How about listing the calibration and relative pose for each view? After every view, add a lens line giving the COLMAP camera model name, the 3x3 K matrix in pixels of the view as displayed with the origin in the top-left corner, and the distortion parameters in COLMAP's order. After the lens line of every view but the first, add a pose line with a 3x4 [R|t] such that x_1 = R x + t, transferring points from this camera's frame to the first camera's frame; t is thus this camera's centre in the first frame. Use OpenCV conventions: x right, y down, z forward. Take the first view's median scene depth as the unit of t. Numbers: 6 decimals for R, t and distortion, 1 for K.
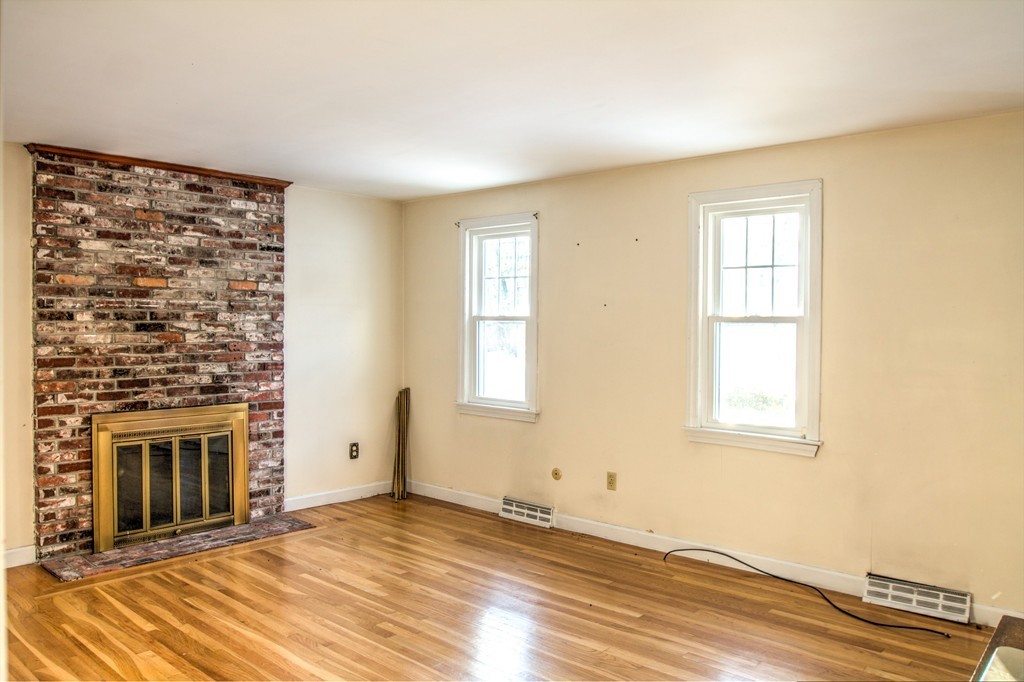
lens RADIAL K [[755.9, 0, 512.0], [0, 755.9, 341.0], [0, 0, 1]] dist [-0.083856, 0.059945]
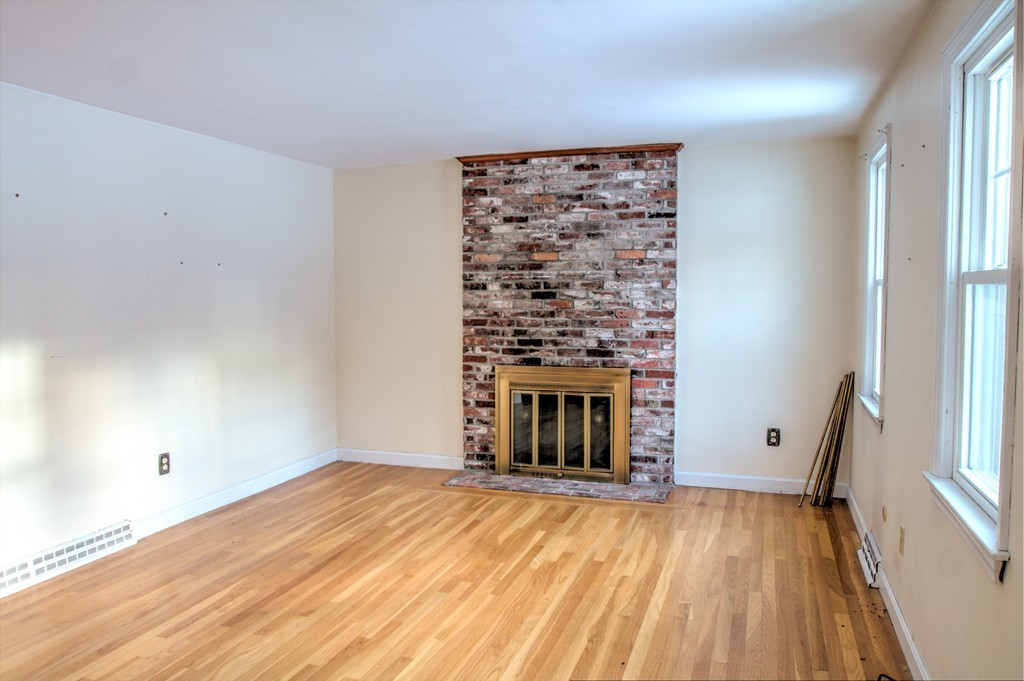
lens RADIAL K [[755.9, 0, 512.0], [0, 755.9, 340.5], [0, 0, 1]] dist [-0.083856, 0.059945]
pose [[0.403266, 0.050808, -0.913671, 0.542271], [-0.014920, 0.998690, 0.048950, -0.004425], [0.914961, -0.006108, 0.403496, 0.446840]]
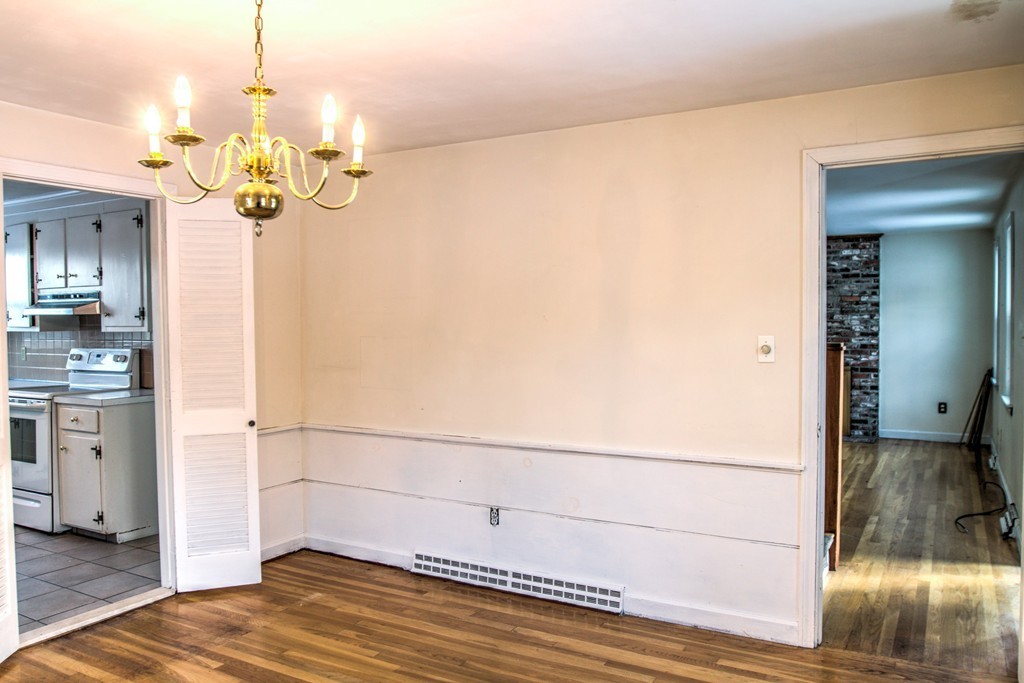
lens RADIAL K [[772.5, 0, 512.0], [0, 772.5, 341.5], [0, 0, 1]] dist [-0.085874, 0.067473]
pose [[0.210526, 0.017369, -0.977434, 1.236343], [-0.014875, 0.999783, 0.014563, 0.011094], [0.977475, 0.011473, 0.210739, -0.139554]]
